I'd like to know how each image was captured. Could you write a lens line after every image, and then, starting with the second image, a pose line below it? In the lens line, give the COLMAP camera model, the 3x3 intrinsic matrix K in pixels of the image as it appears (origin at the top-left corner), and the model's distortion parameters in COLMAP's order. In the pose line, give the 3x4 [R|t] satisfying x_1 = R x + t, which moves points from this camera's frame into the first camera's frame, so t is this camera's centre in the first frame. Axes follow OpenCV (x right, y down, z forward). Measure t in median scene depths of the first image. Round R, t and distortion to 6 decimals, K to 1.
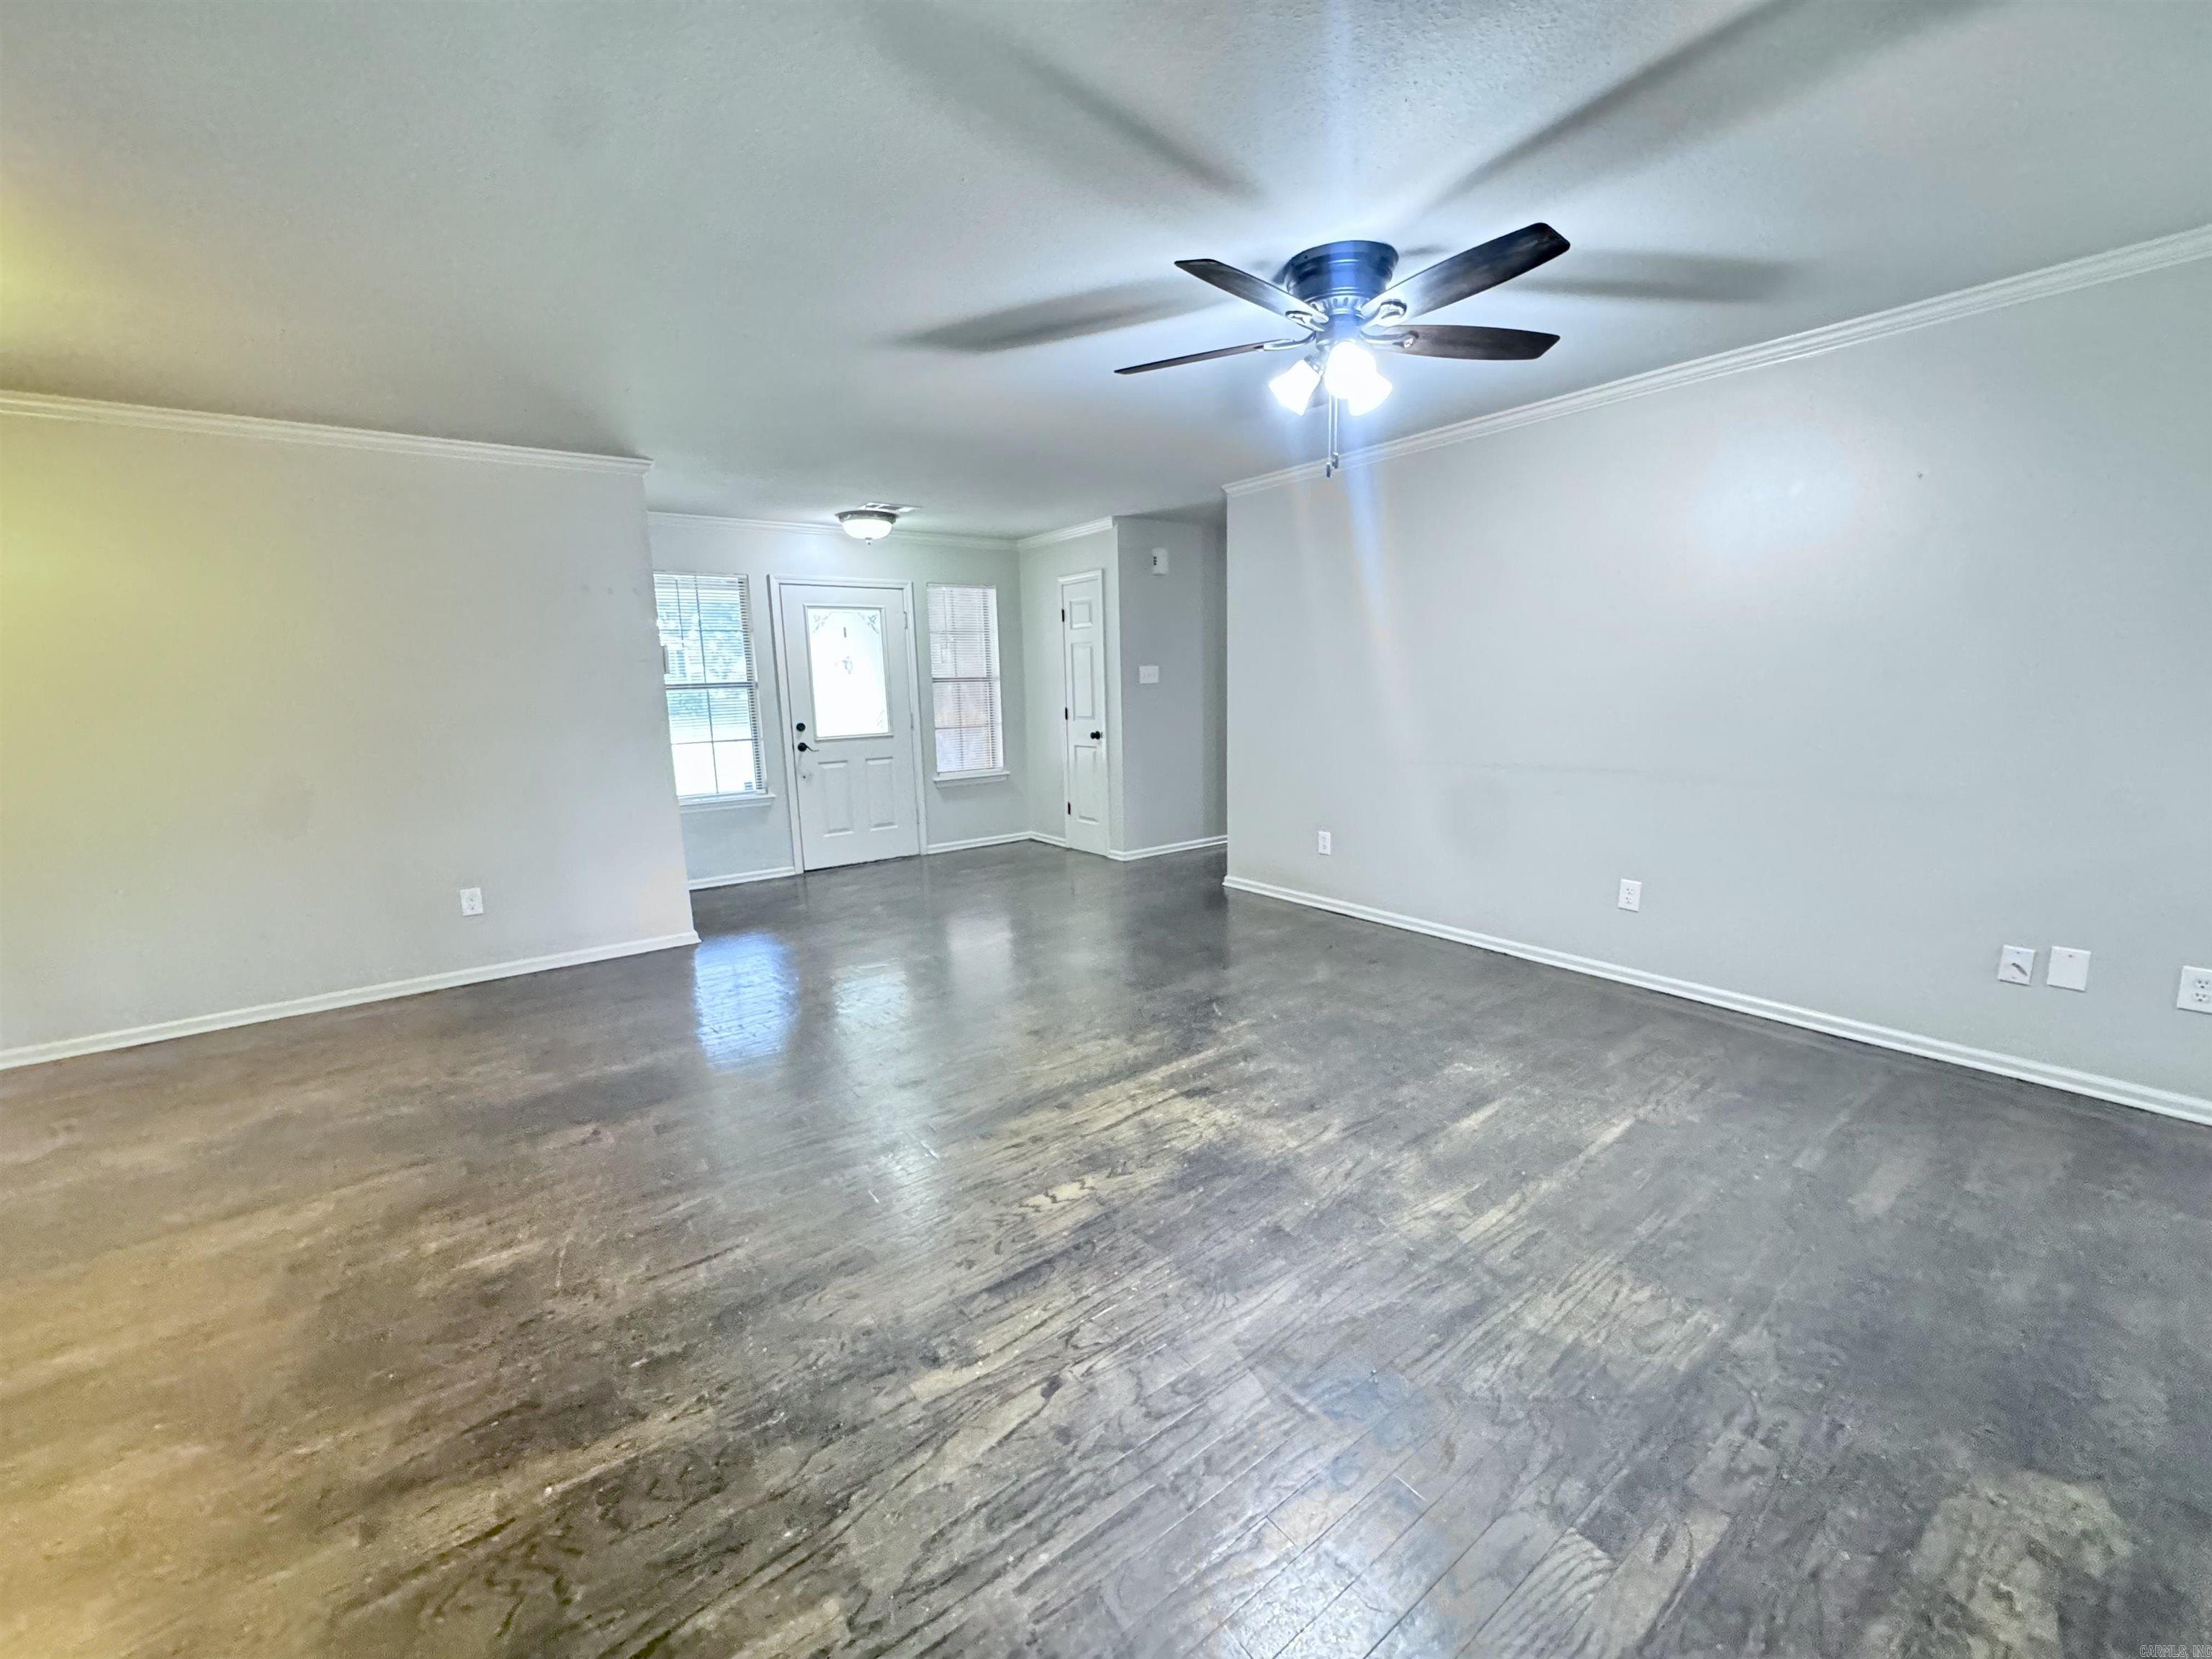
lens RADIAL K [[885.8, 0, 1114.1], [0, 885.8, 819.0], [0, 0, 1]] dist [-0.005038, 0.000834]
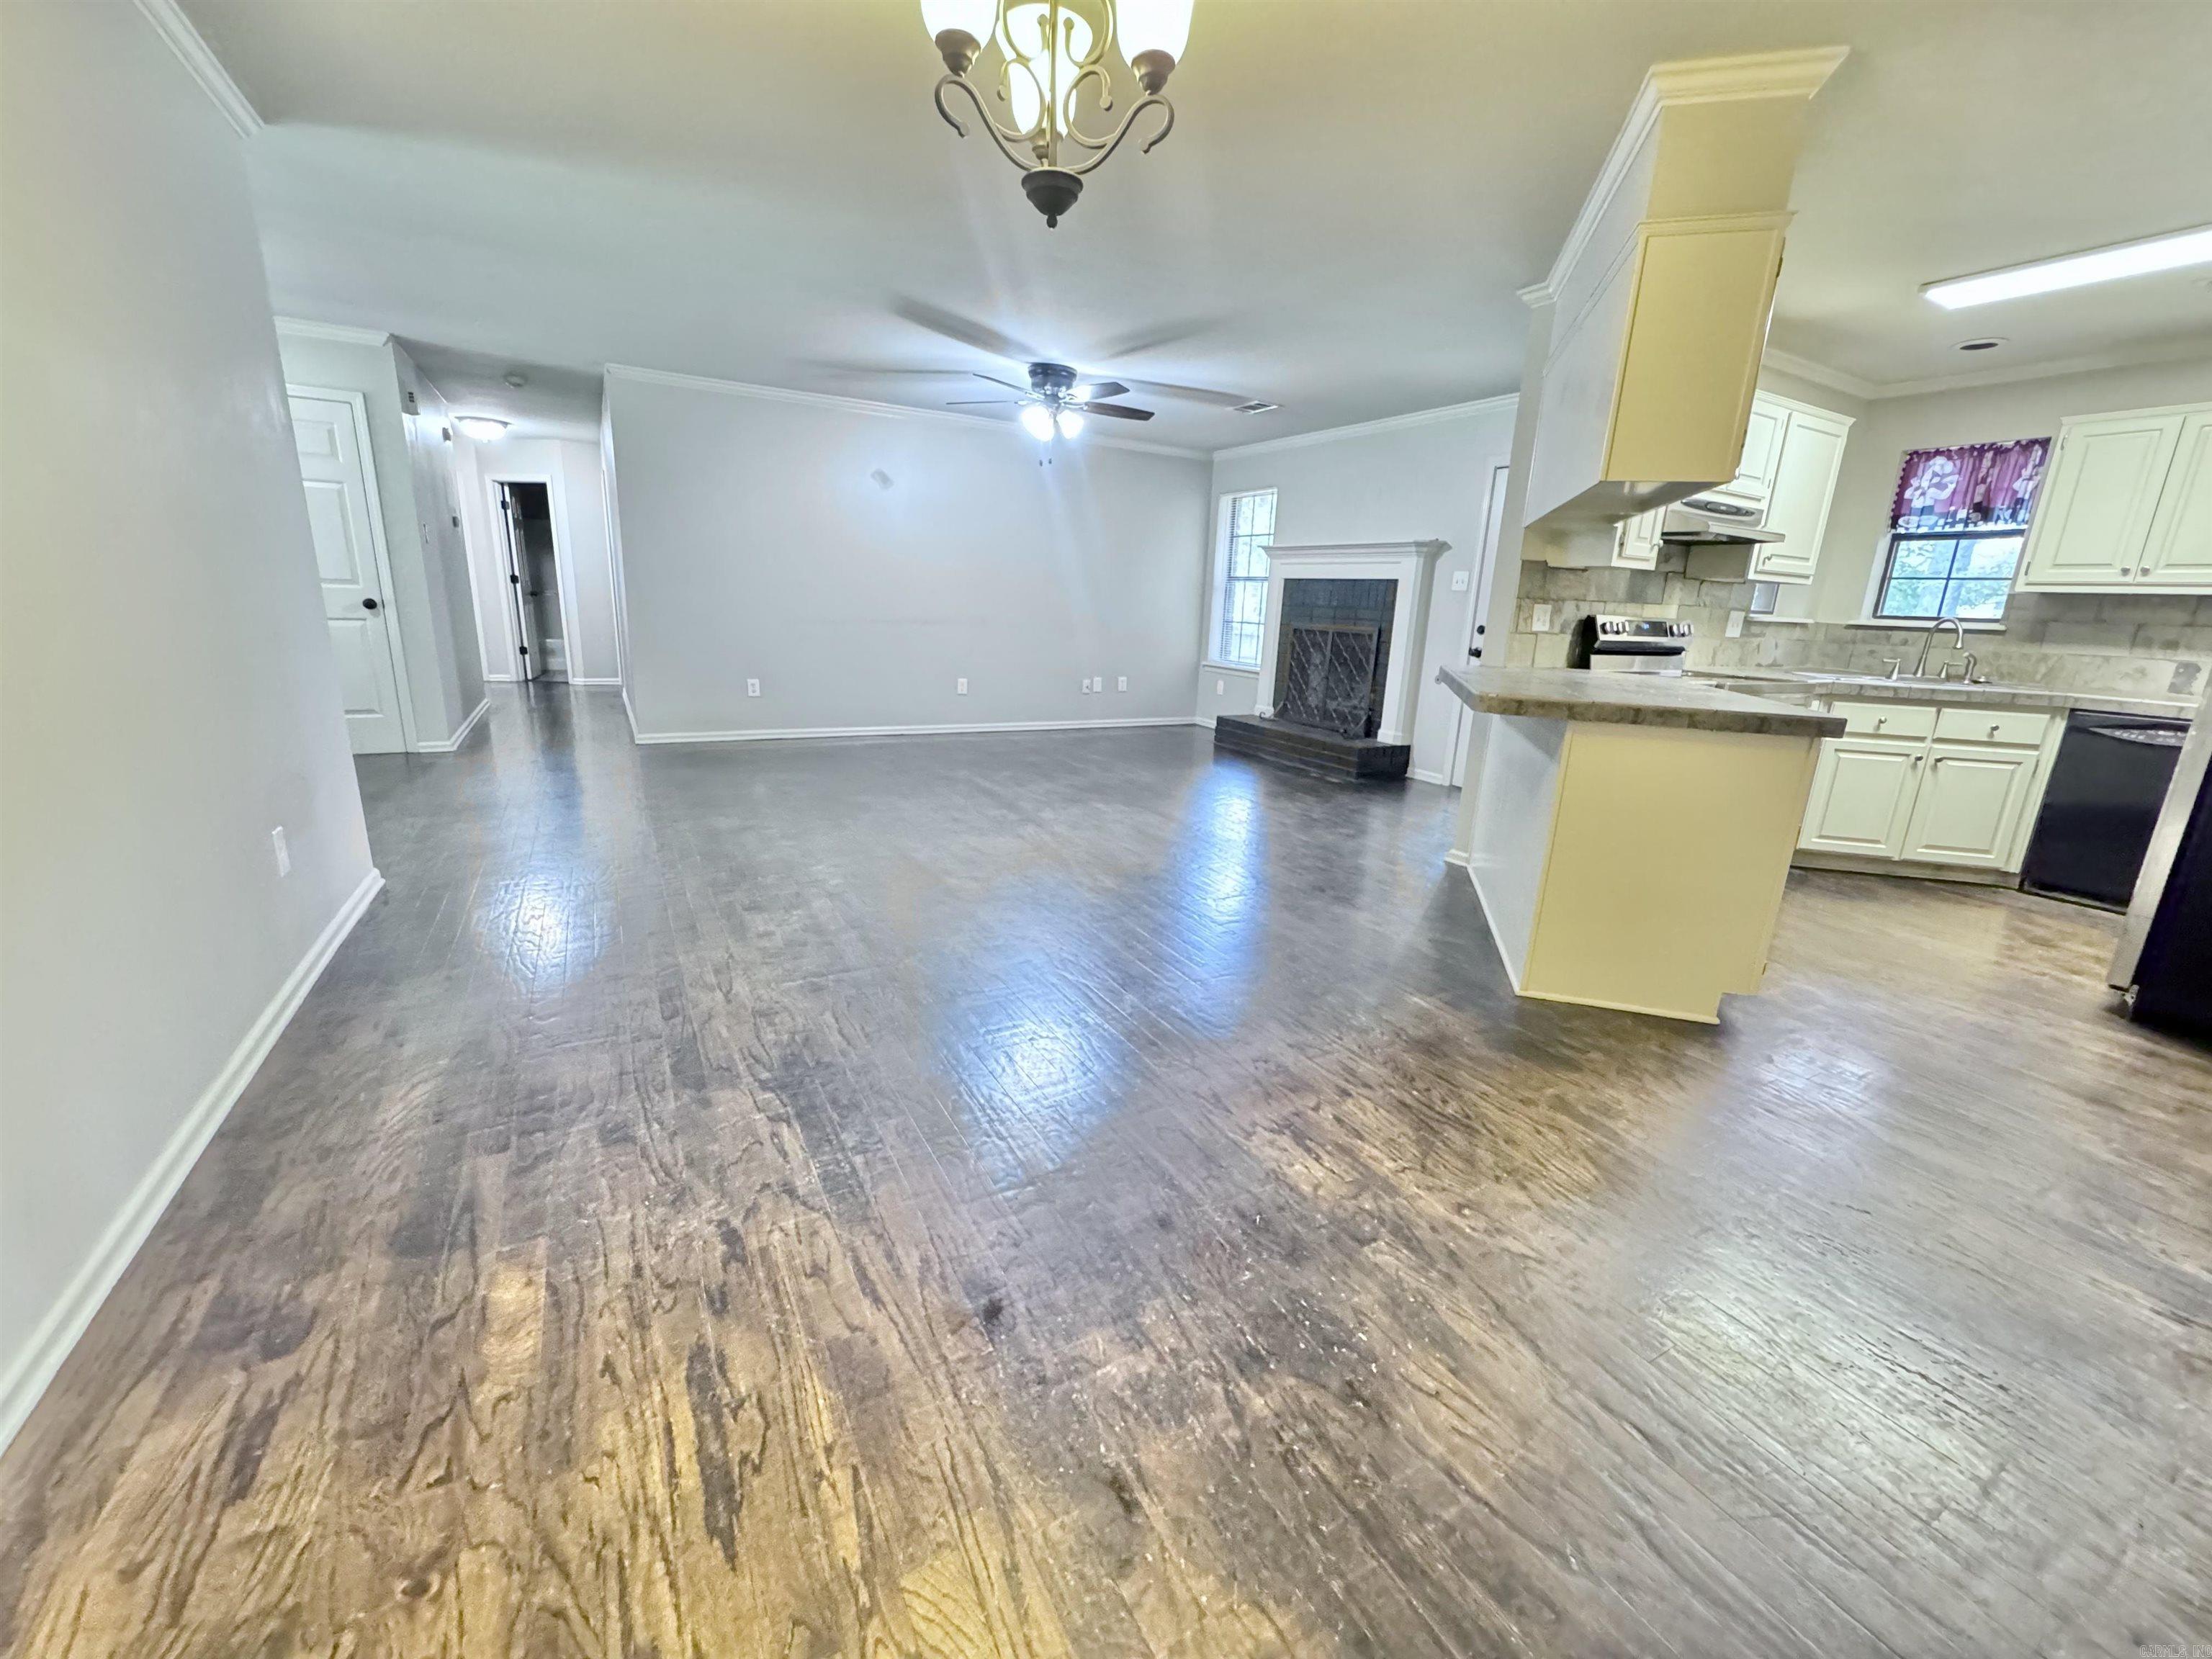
lens RADIAL K [[885.8, 0, 1107.9], [0, 885.8, 829.0], [0, 0, 1]] dist [-0.005038, 0.000834]
pose [[0.133999, -0.224012, 0.965330, -0.743103], [0.111695, 0.971322, 0.209898, 0.010608], [-0.984667, 0.079696, 0.155177, 0.229163]]
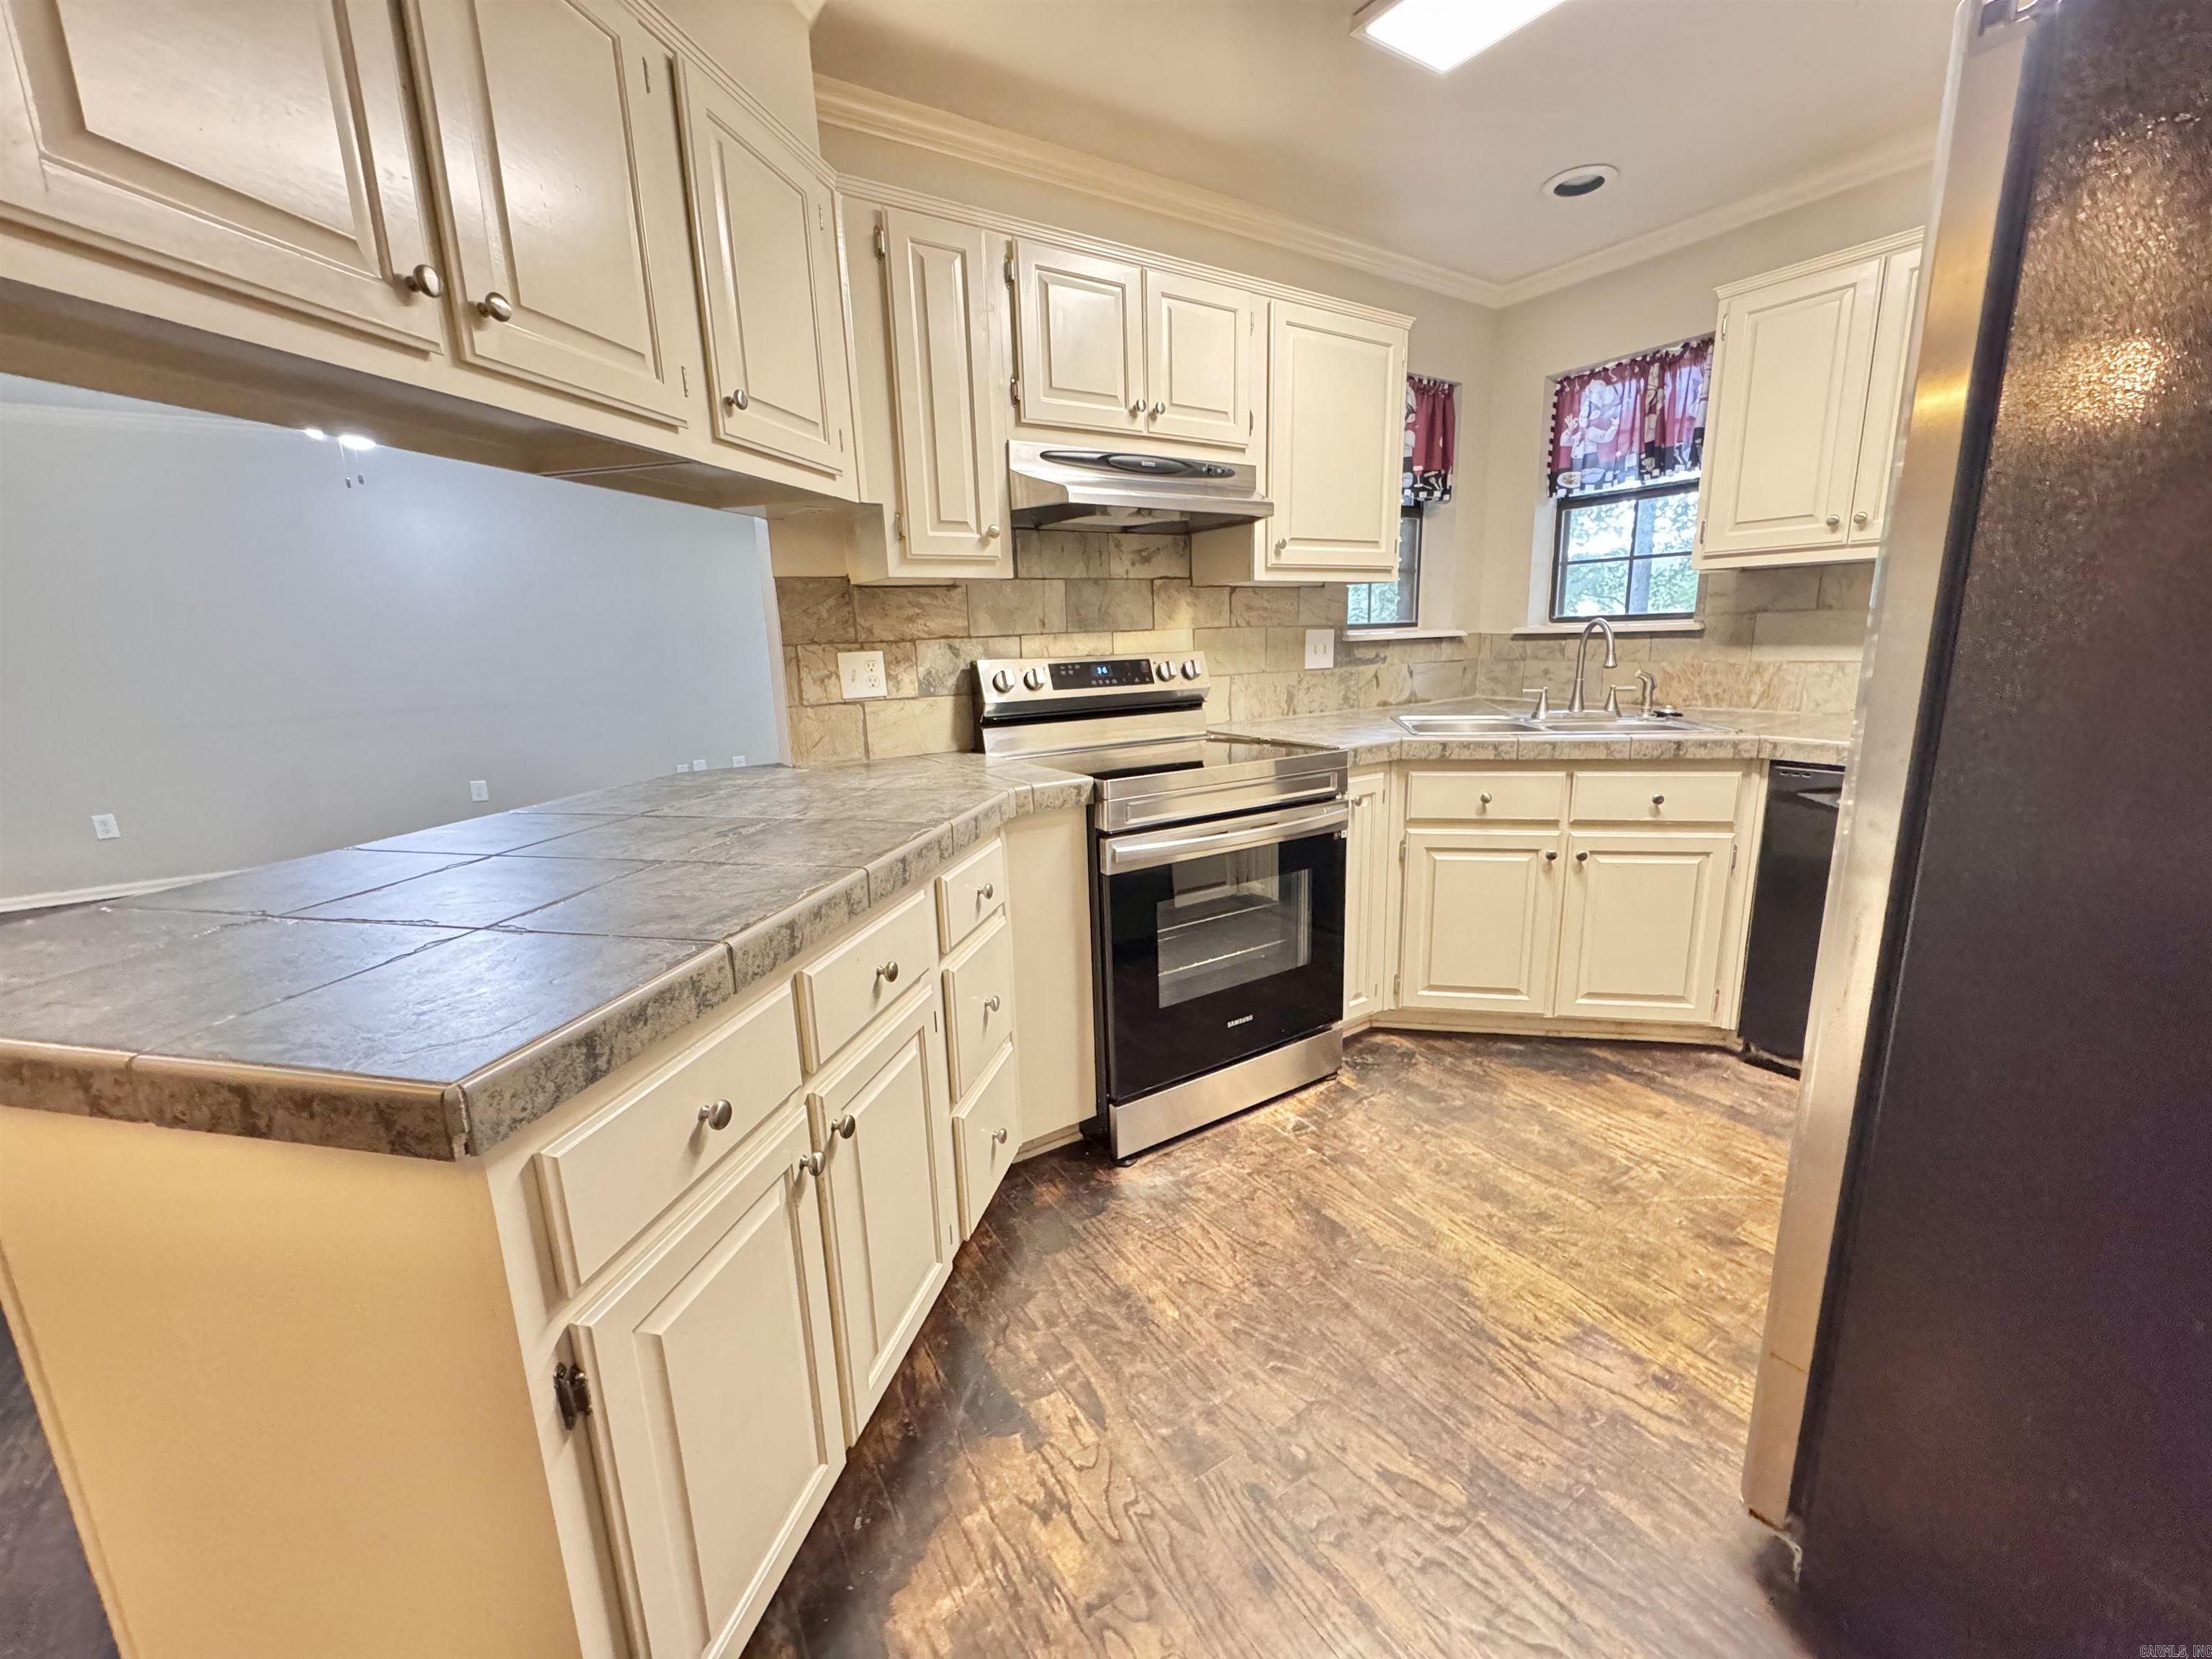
lens RADIAL K [[885.8, 0, 1105.7], [0, 885.8, 830.2], [0, 0, 1]] dist [-0.005038, 0.000834]
pose [[0.071924, -0.195182, 0.978126, -0.440659], [0.184509, 0.966344, 0.179264, 0.043480], [-0.980196, 0.167580, 0.105516, -0.088705]]
